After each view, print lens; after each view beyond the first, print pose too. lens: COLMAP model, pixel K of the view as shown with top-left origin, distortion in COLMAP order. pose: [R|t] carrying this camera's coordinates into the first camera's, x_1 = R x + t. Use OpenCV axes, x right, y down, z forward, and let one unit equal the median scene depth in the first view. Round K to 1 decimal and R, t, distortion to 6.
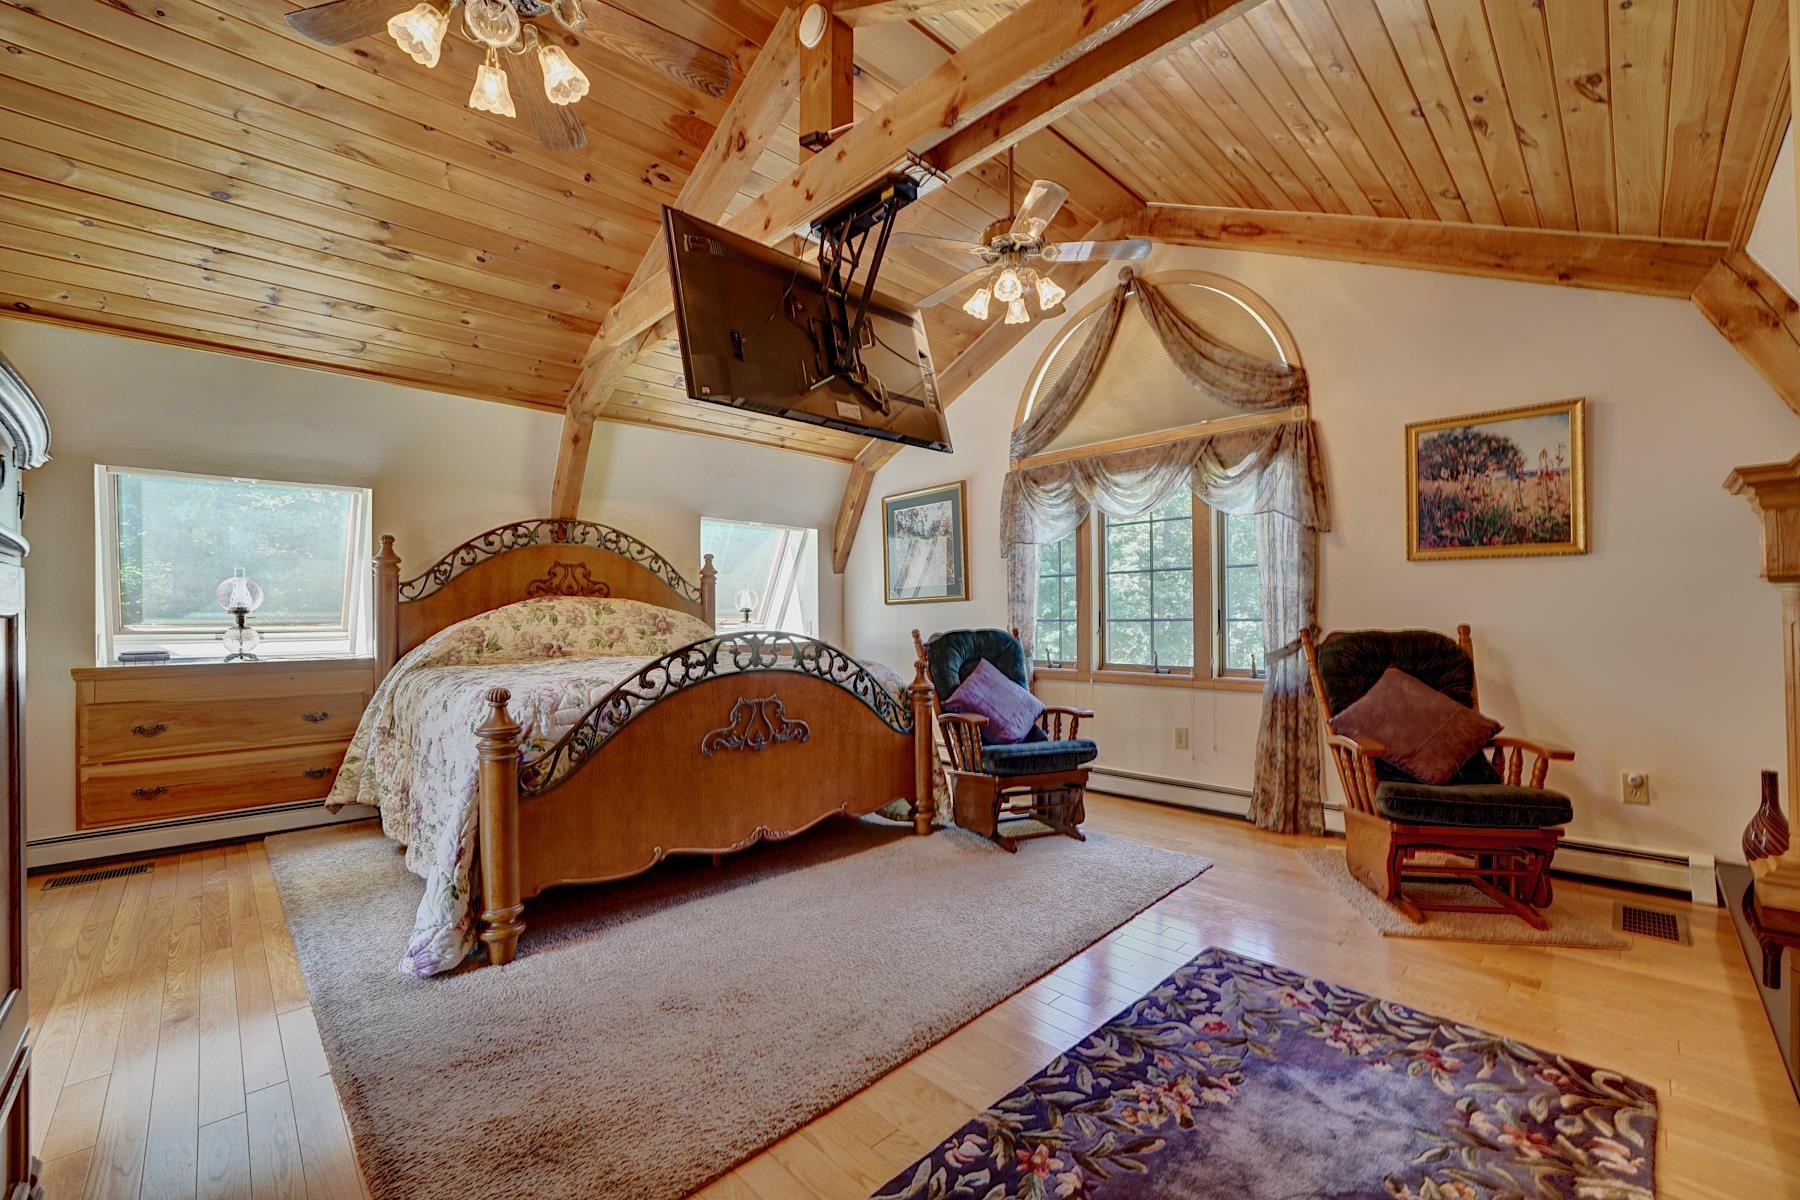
lens RADIAL K [[728.5, 0, 896.6], [0, 728.5, 608.7], [0, 0, 1]] dist [-0.026466, 0.000357]
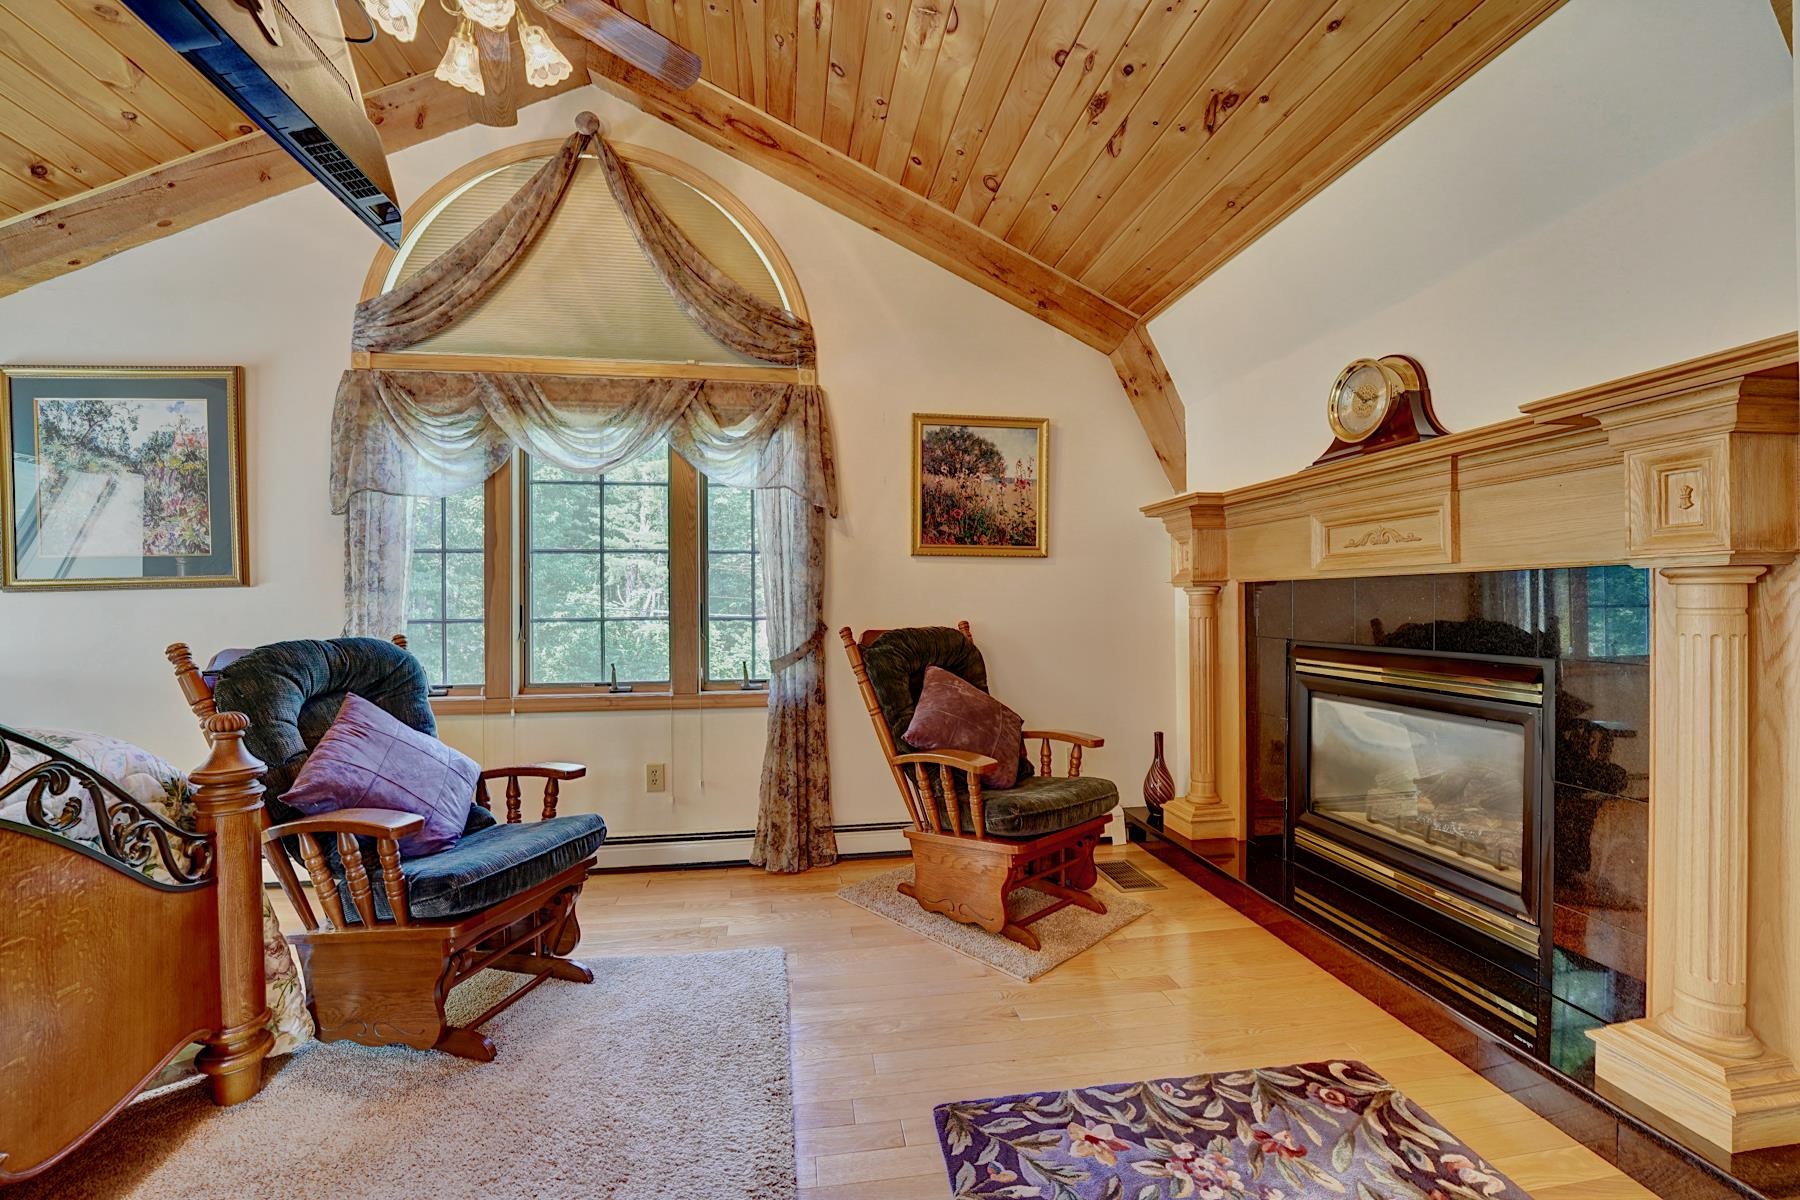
lens RADIAL K [[728.5, 0, 896.6], [0, 728.5, 608.7], [0, 0, 1]] dist [-0.026466, 0.000357]
pose [[0.577971, 0.003011, 0.816052, -0.086142], [-0.007176, 0.999973, 0.001394, 0.003551], [-0.816026, -0.006662, 0.577977, 0.417639]]
